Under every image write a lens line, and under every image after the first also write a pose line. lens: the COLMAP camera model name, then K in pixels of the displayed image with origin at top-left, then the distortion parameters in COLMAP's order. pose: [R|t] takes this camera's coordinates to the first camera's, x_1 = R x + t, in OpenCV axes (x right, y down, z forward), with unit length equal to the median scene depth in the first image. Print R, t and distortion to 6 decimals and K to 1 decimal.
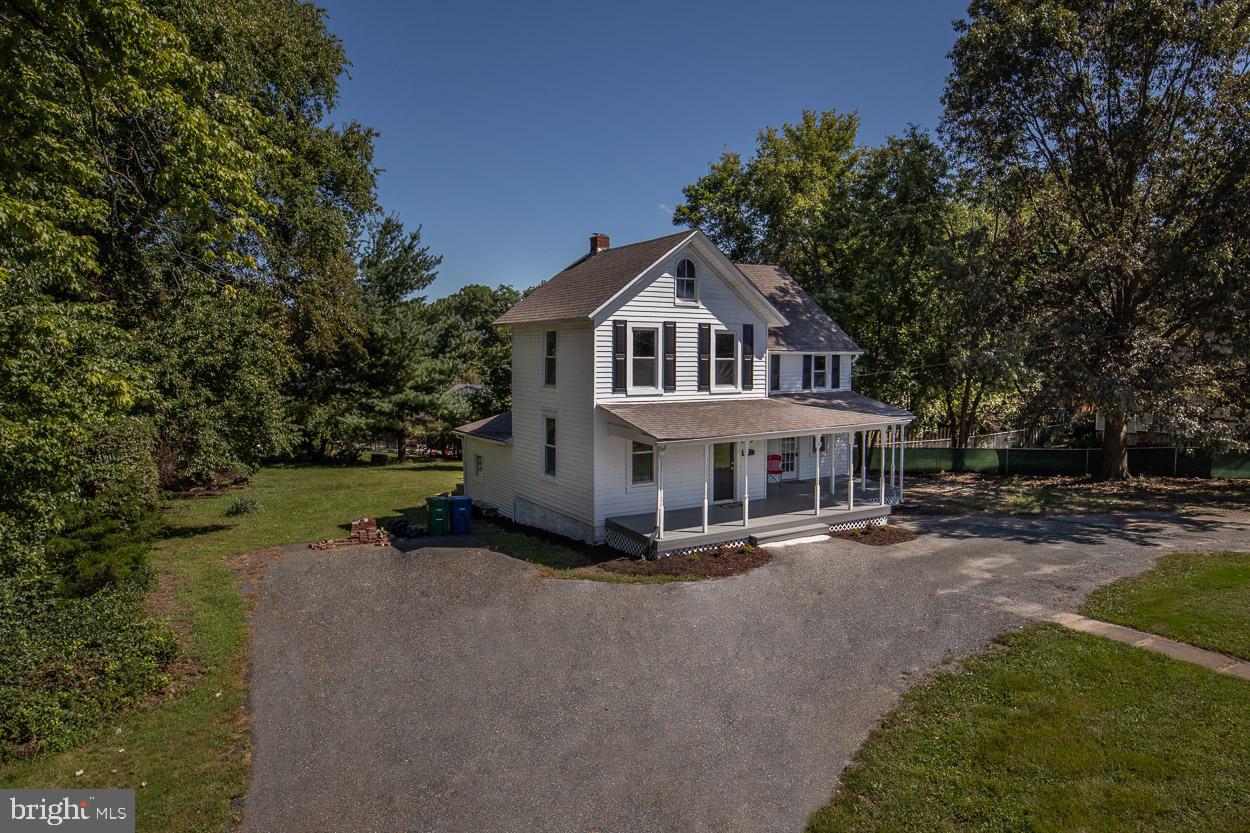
lens RADIAL K [[763.4, 0, 635.5], [0, 763.4, 401.3], [0, 0, 1]] dist [-0.029884, -0.000065]
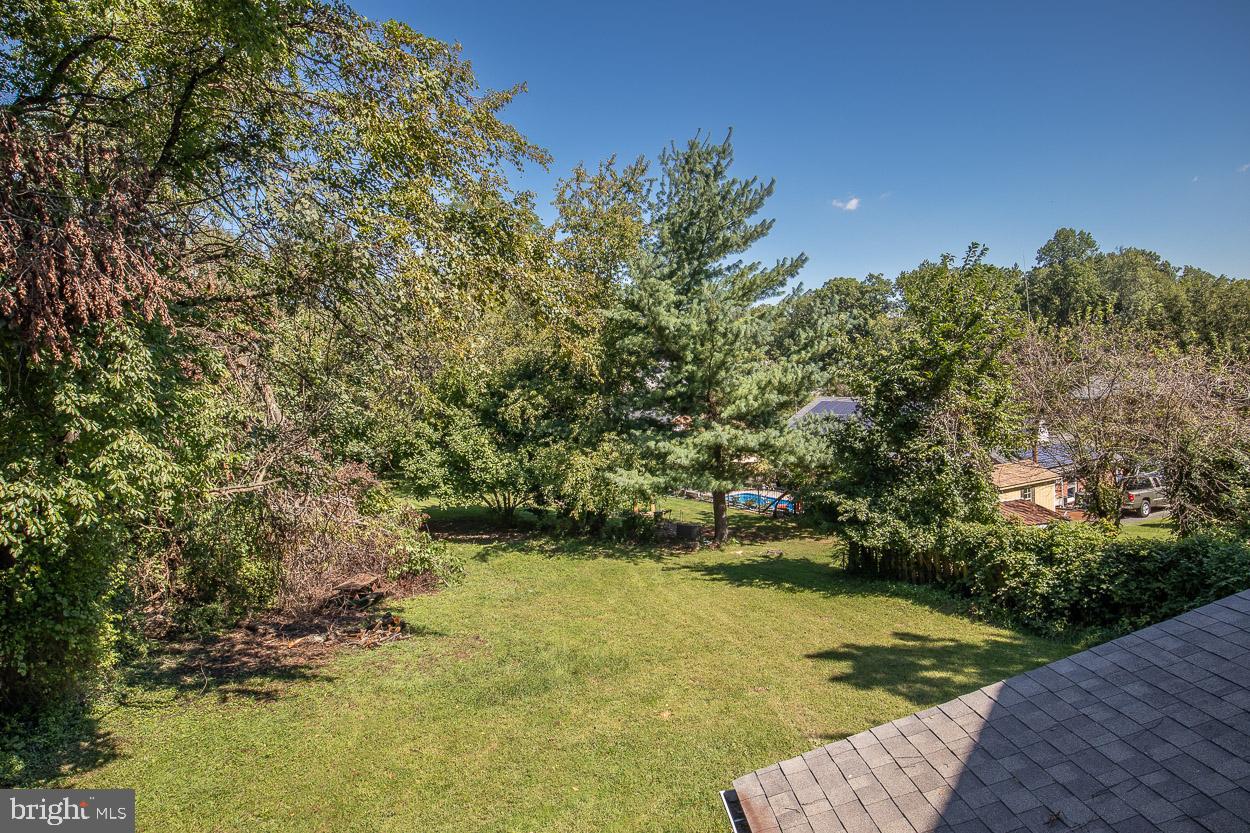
lens RADIAL K [[751.9, 0, 646.4], [0, 751.9, 384.8], [0, 0, 1]] dist [0.001384, -0.000007]
pose [[0.893510, -0.036923, -0.447523, -0.217057], [0.027339, 0.999238, -0.027859, -0.064463], [0.448211, 0.012657, 0.893838, 1.041357]]
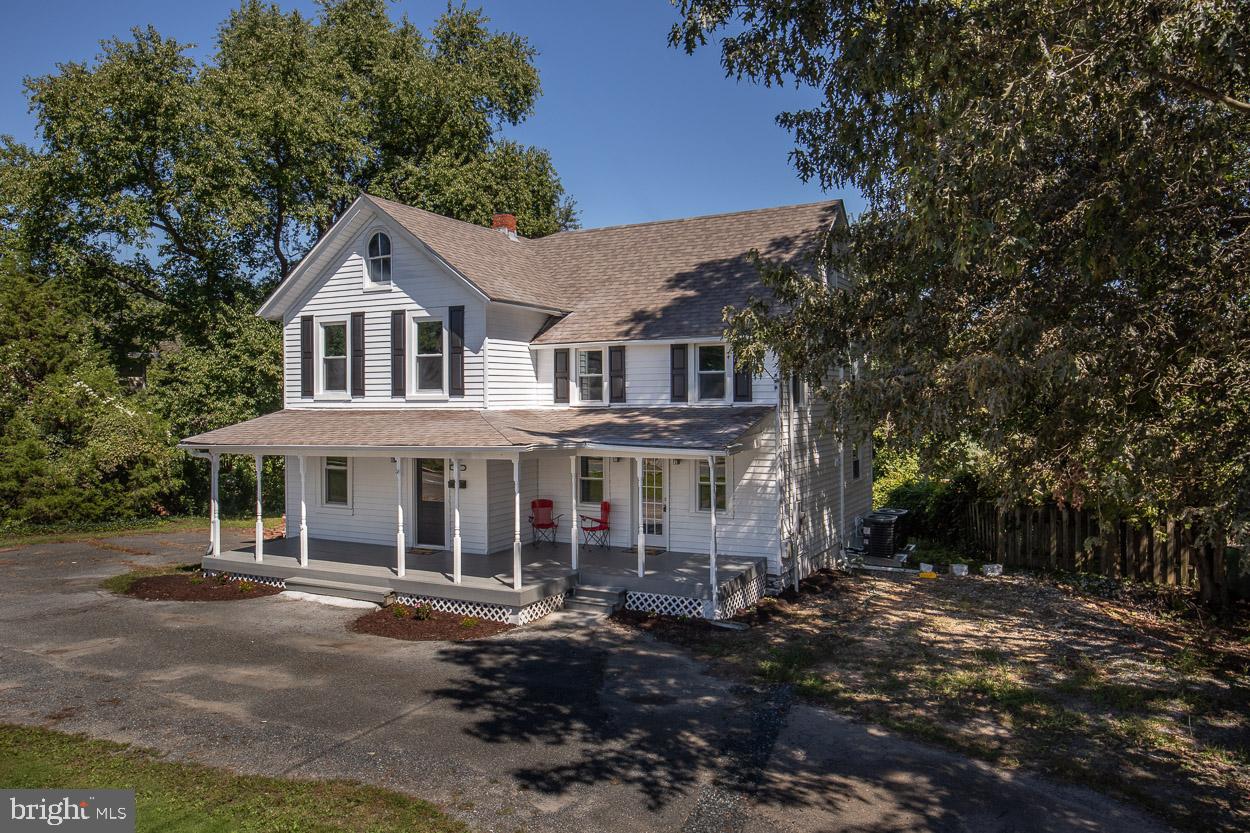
lens RADIAL K [[914.5, 0, 624.7], [0, 914.5, 412.4], [0, 0, 1]] dist [0.000510, 0.001156]
pose [[0.499800, 0.007434, -0.866109, 0.984287], [-0.042190, 0.998985, -0.015772, 0.006961], [0.865113, 0.044424, 0.499606, 0.714619]]
